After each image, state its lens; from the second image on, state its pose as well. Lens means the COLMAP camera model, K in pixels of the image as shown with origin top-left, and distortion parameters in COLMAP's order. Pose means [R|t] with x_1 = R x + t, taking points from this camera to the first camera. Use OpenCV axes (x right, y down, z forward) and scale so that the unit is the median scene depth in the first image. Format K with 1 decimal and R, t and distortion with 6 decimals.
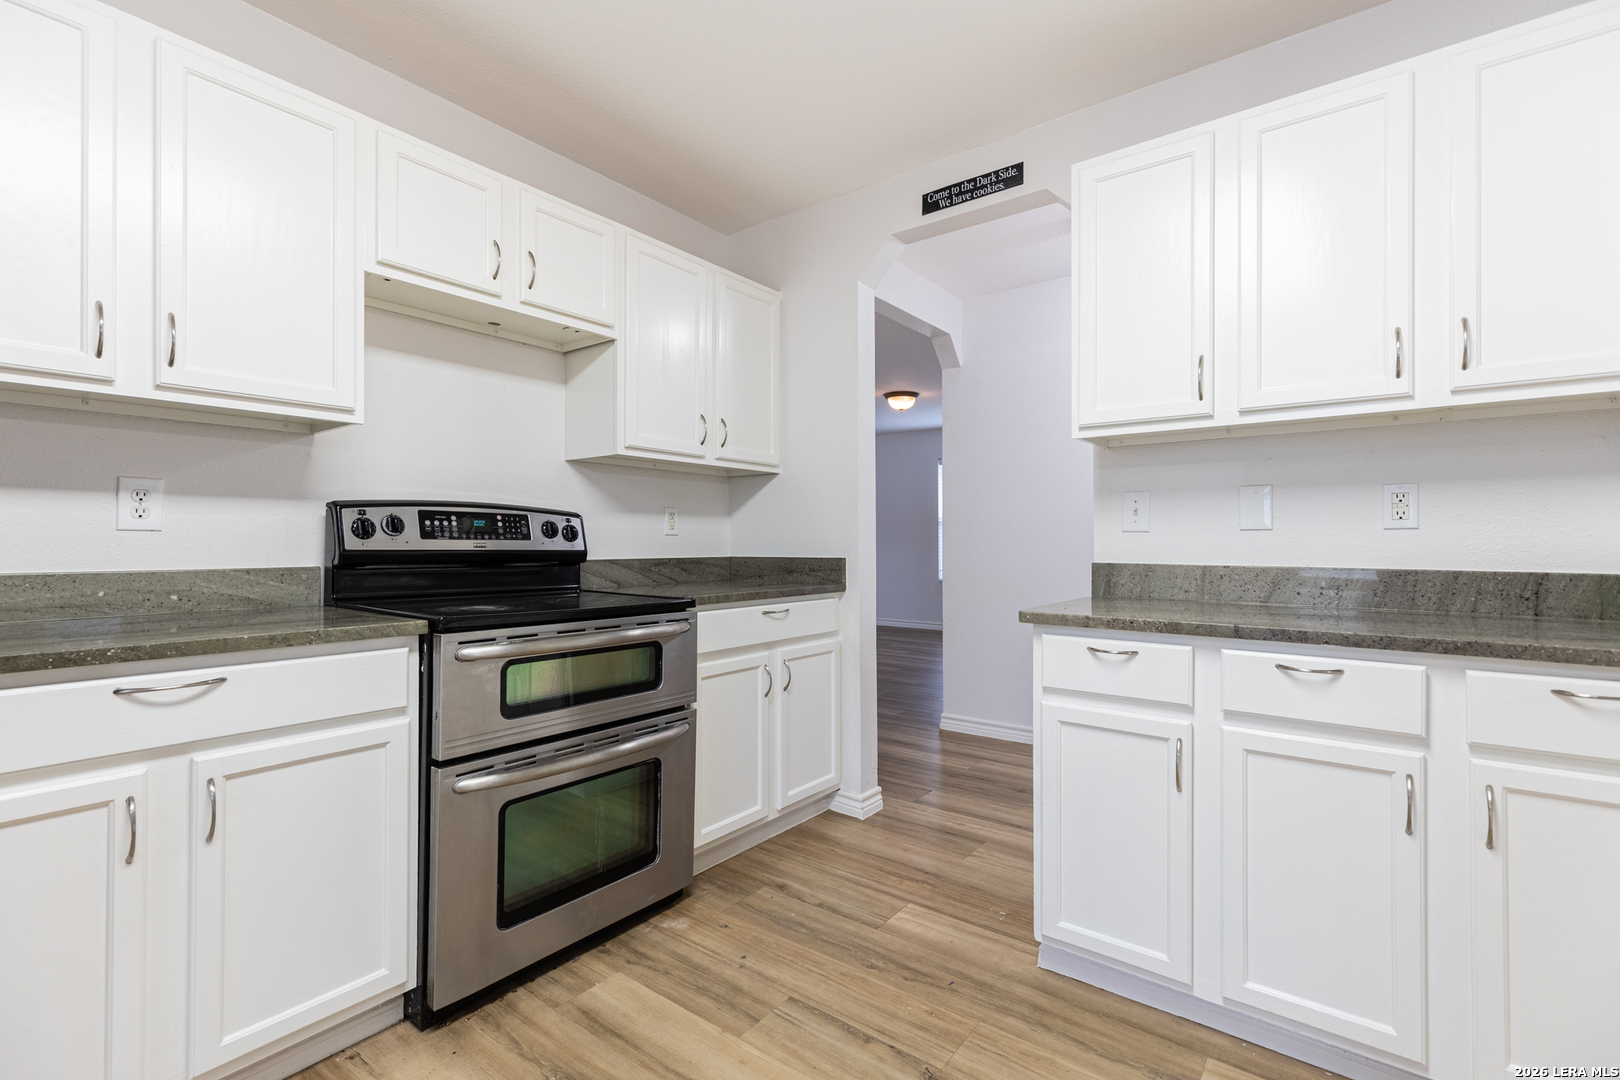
lens RADIAL K [[722.1, 0, 813.3], [0, 722.1, 539.1], [0, 0, 1]] dist [0.003277, 0.000160]
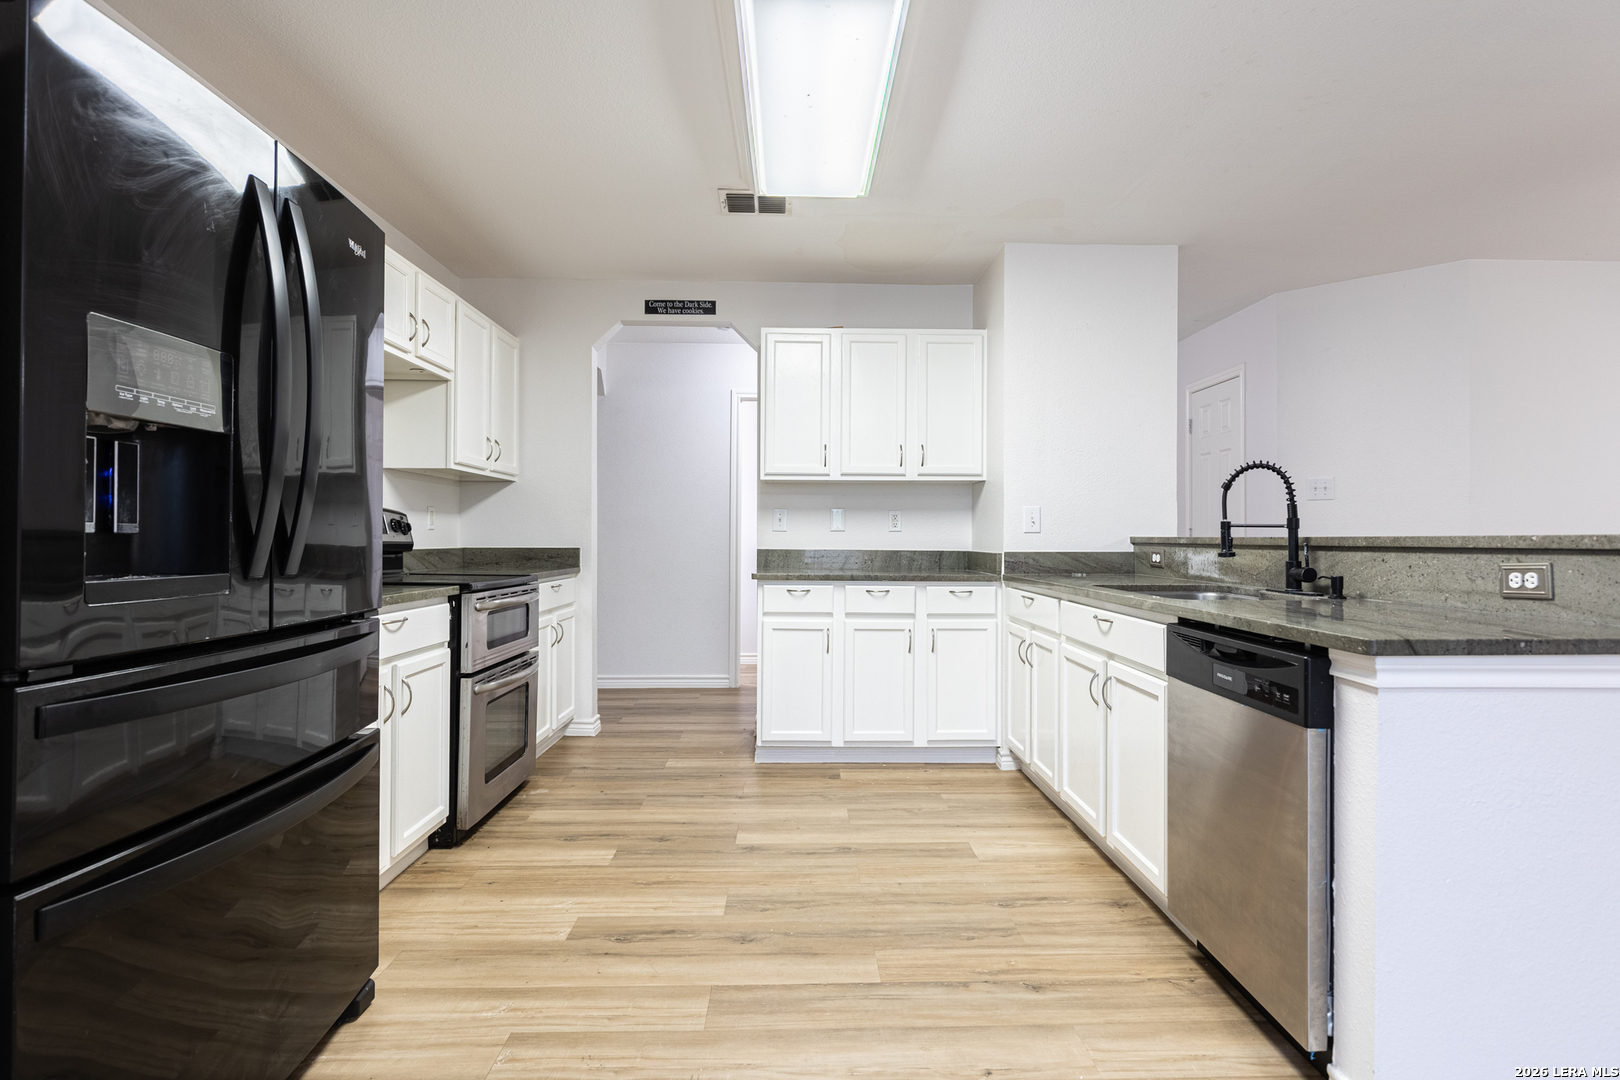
lens RADIAL K [[829.8, 0, 813.4], [0, 829.8, 533.2], [0, 0, 1]] dist [-0.001034, 0.000020]
pose [[0.779912, 0.006946, 0.625851, -0.816258], [-0.007850, 0.999968, -0.001315, -0.003926], [-0.625840, -0.003888, 0.779942, -0.682879]]
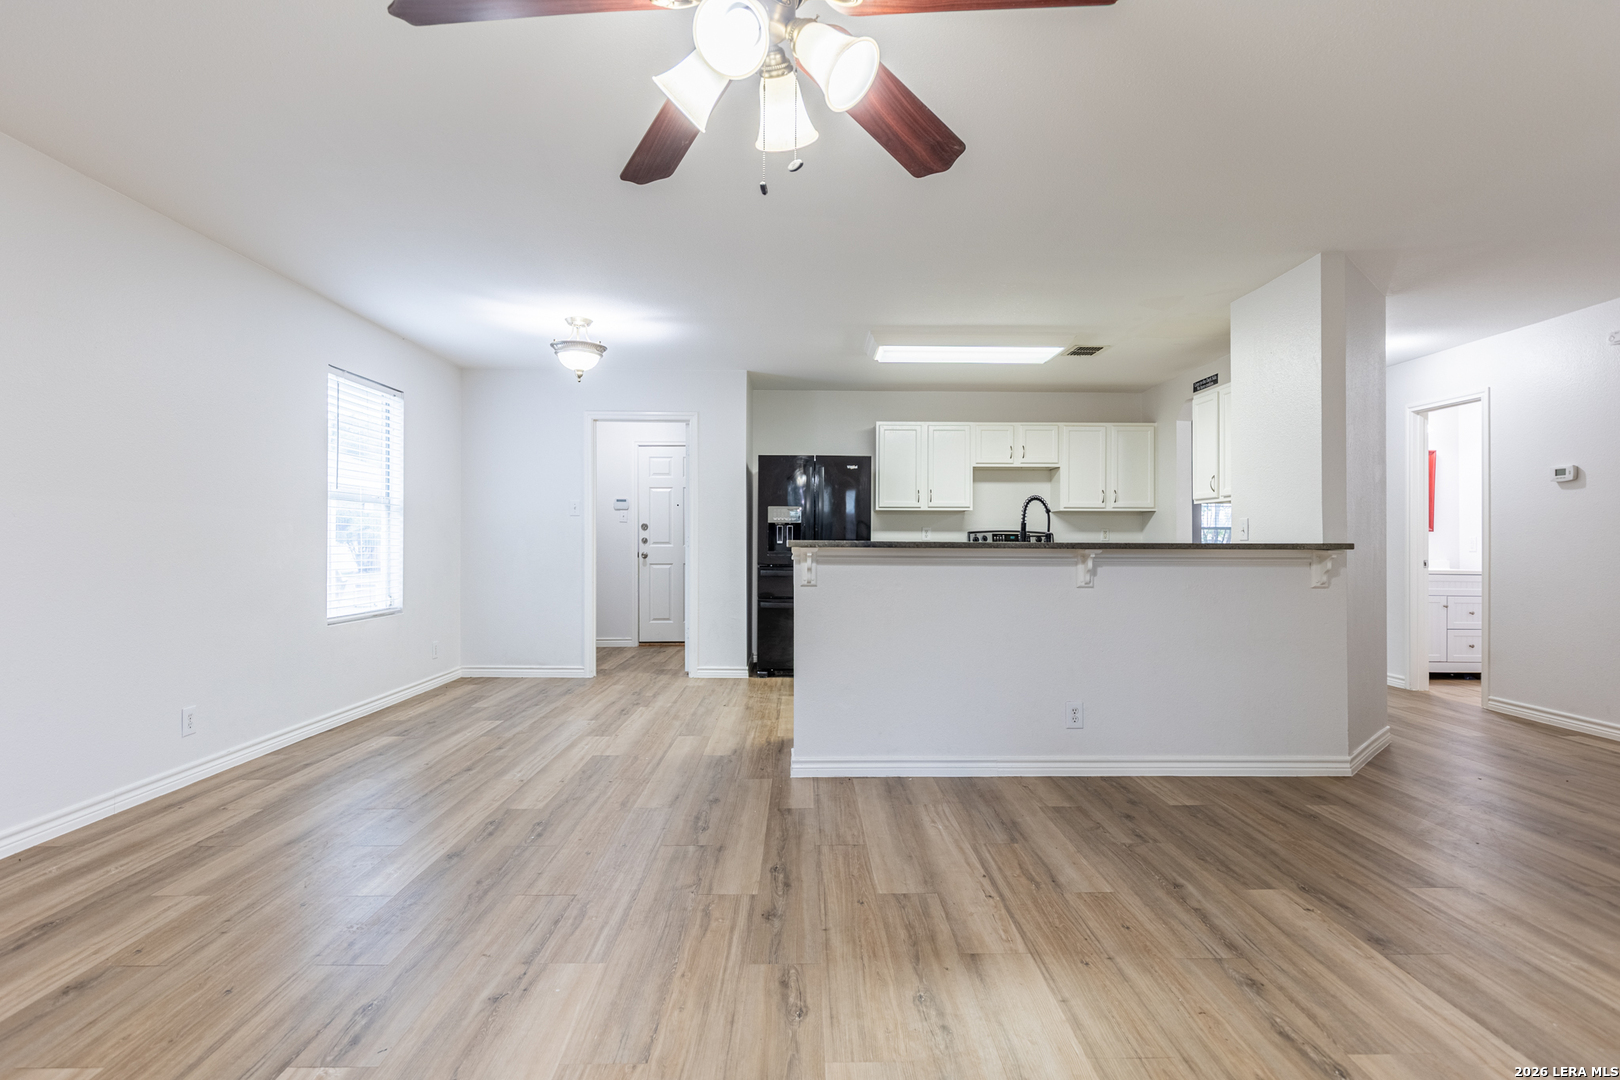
lens RADIAL K [[817.7, 0, 812.3], [0, 817.7, 536.3], [0, 0, 1]] dist [0.000593, -0.000139]
pose [[0.613183, -0.003751, -0.789932, 1.772782], [-0.000490, 0.999987, -0.005129, -0.009848], [0.789941, 0.003532, 0.613173, -1.783613]]
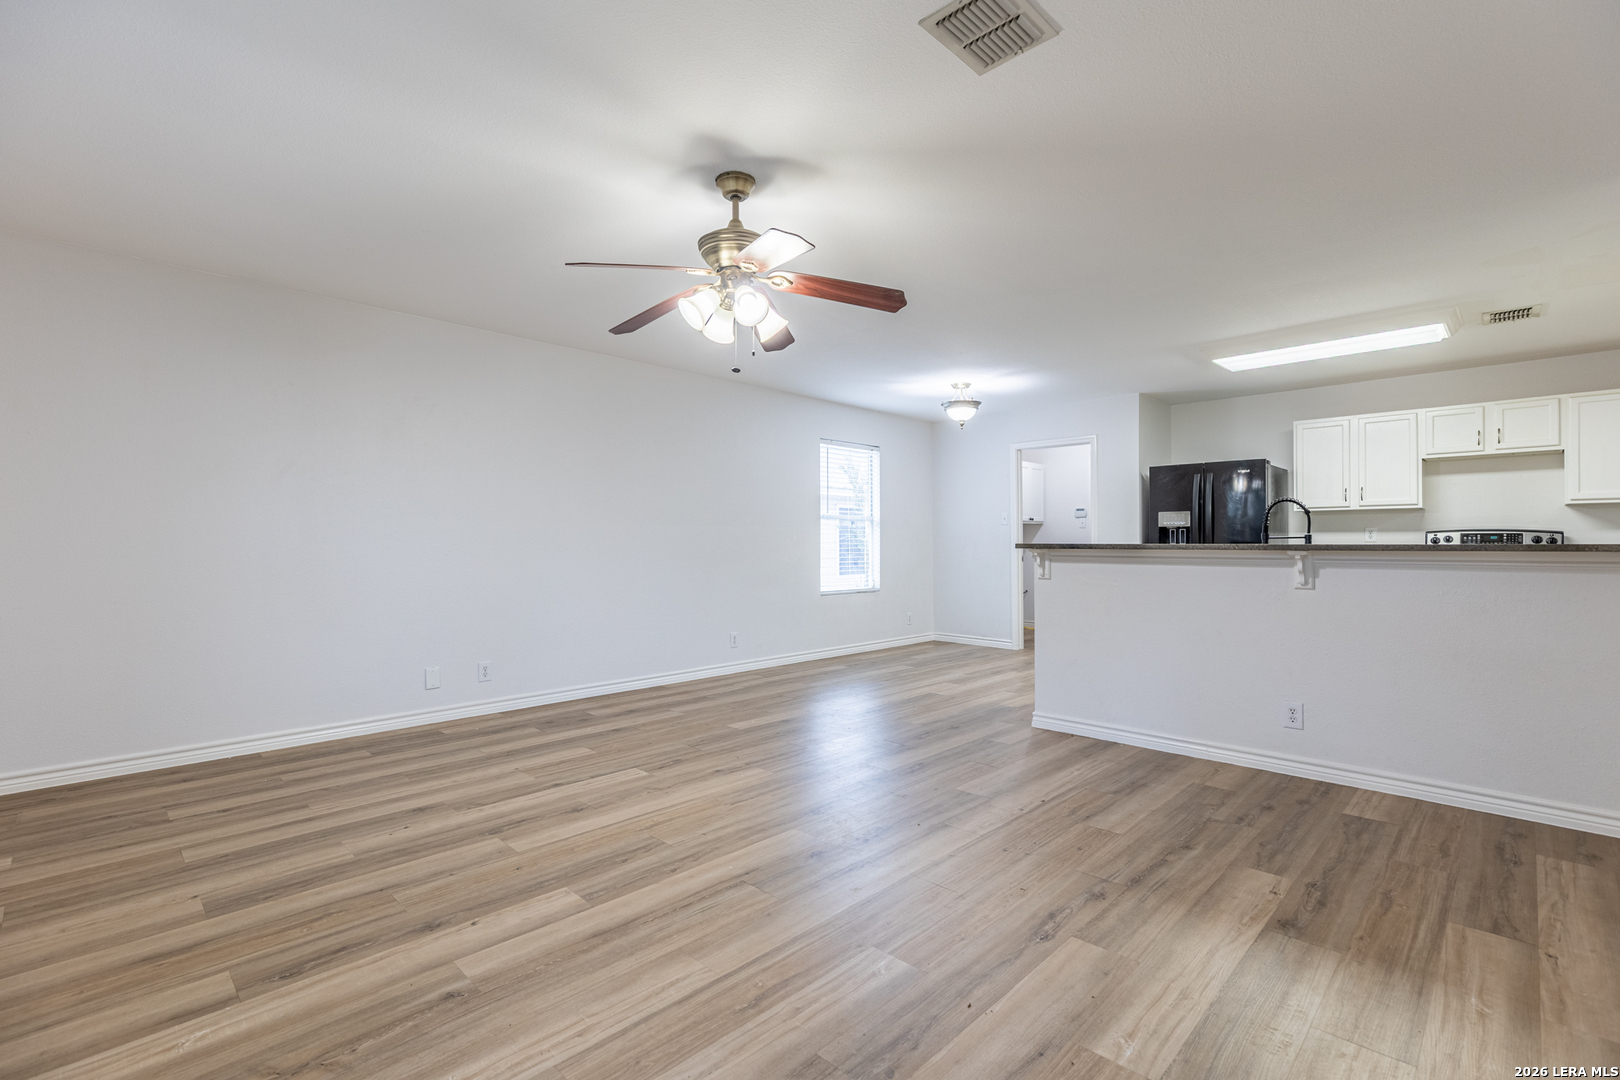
lens RADIAL K [[722.1, 0, 813.3], [0, 722.1, 539.1], [0, 0, 1]] dist [0.003277, 0.000160]
pose [[-0.127592, -0.007029, -0.991802, 2.452154], [0.004866, 0.999958, -0.007713, -0.009947], [0.991815, -0.005810, -0.127553, -1.054693]]
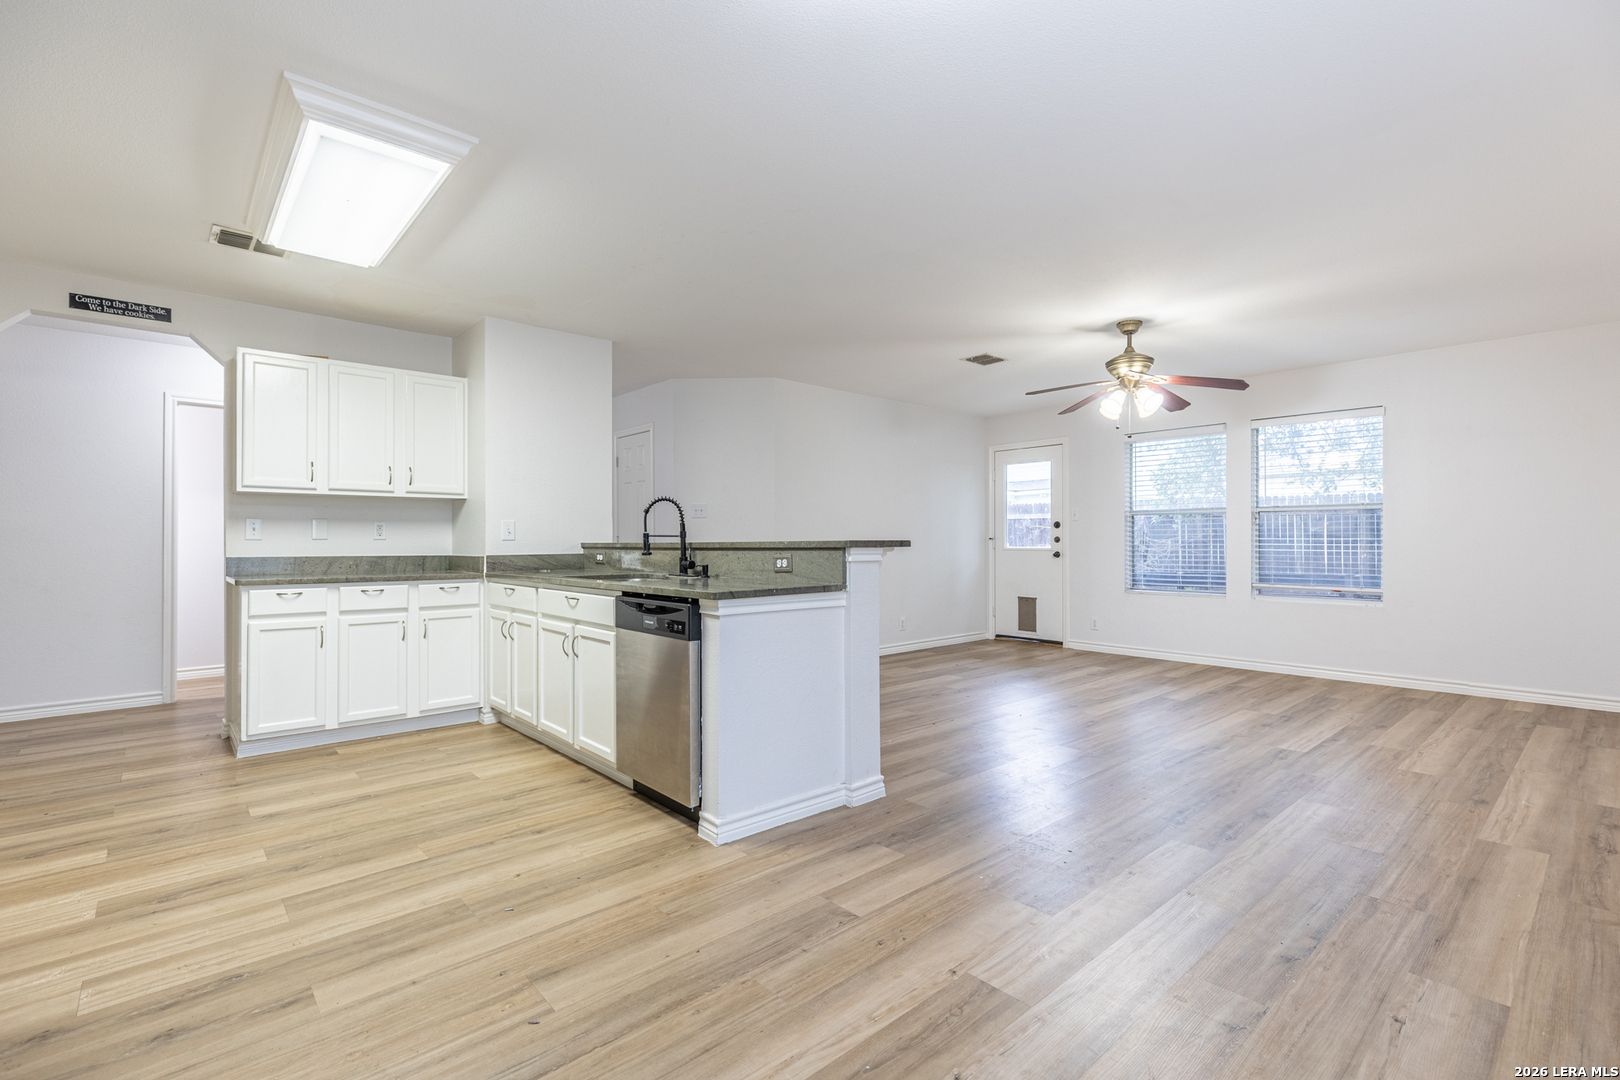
lens RADIAL K [[732.7, 0, 818.4], [0, 732.7, 536.7], [0, 0, 1]] dist [0.007645, -0.000232]
pose [[0.187198, 0.007510, 0.982293, -1.229412], [-0.001338, 0.999972, -0.007390, -0.007161], [-0.982321, 0.000070, 0.187203, -0.844409]]
